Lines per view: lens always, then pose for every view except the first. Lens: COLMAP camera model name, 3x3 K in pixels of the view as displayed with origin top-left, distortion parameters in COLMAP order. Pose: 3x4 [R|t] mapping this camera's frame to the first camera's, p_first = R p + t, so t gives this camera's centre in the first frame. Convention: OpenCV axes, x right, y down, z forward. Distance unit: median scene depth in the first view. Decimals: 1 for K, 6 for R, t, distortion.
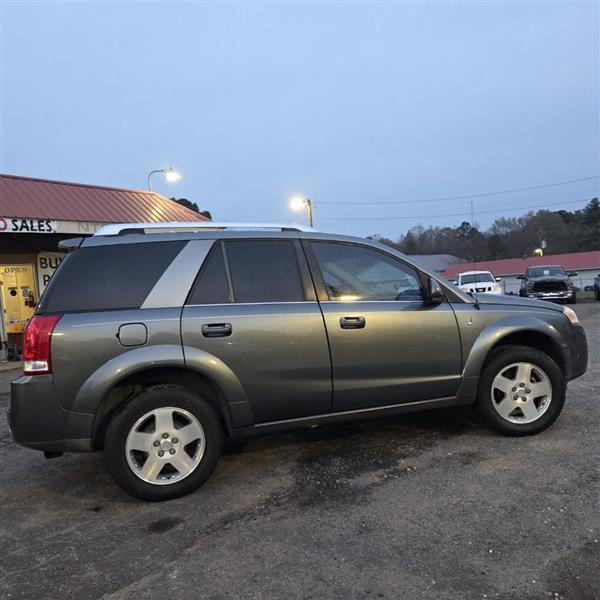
lens RADIAL K [[537.3, 0, 302.2], [0, 537.3, 303.3], [0, 0, 1]] dist [0.081044, -0.072031]
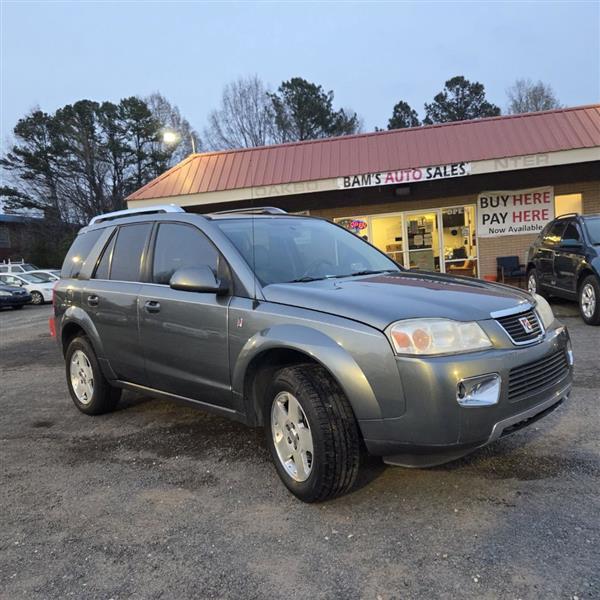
lens RADIAL K [[537.3, 0, 304.4], [0, 537.3, 309.1], [0, 0, 1]] dist [0.081044, -0.072031]
pose [[0.440749, 0.127944, -0.888465, 0.378080], [0.010926, 0.988952, 0.147835, -0.036059], [0.897564, -0.074866, 0.434482, 0.276907]]
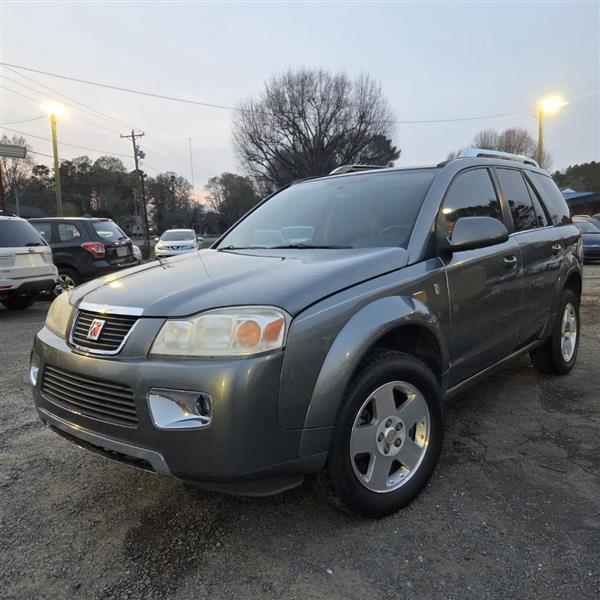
lens RADIAL K [[537.3, 0, 307.9], [0, 537.3, 299.9], [0, 0, 1]] dist [0.081044, -0.072031]
pose [[-0.845304, 0.157891, -0.510423, 0.233135], [0.075172, 0.980981, 0.178958, -0.029976], [0.528971, 0.112904, -0.841096, 0.683958]]
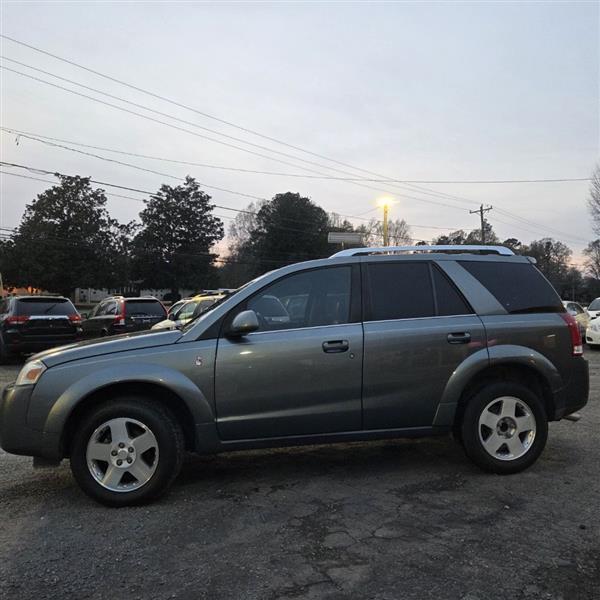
lens RADIAL K [[537.3, 0, 304.5], [0, 537.3, 299.6], [0, 0, 1]] dist [0.081044, -0.072031]
pose [[-0.988399, 0.088601, 0.123358, -0.044474], [0.088991, 0.996030, -0.002357, -0.019321], [-0.123077, 0.008648, -0.992359, 0.835163]]
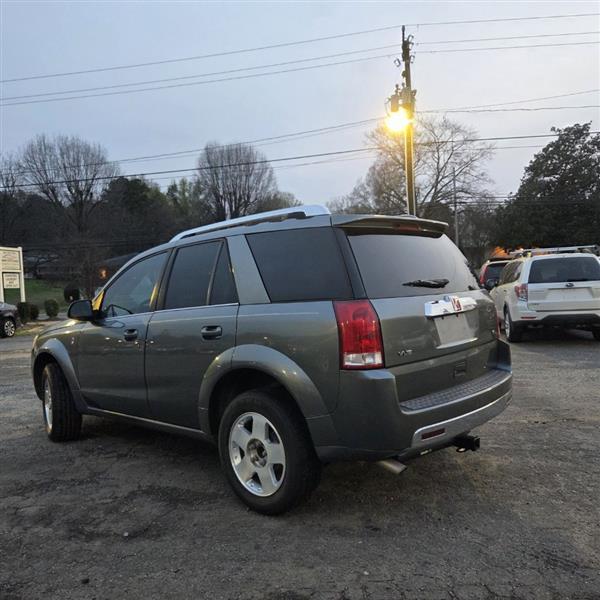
lens RADIAL K [[537.3, 0, 299.8], [0, 537.3, 304.7], [0, 0, 1]] dist [0.081044, -0.072031]
pose [[-0.468039, 0.064385, 0.881359, -0.388917], [0.106814, 0.994152, -0.015903, 0.009541], [-0.877229, 0.086698, -0.472179, 0.556965]]
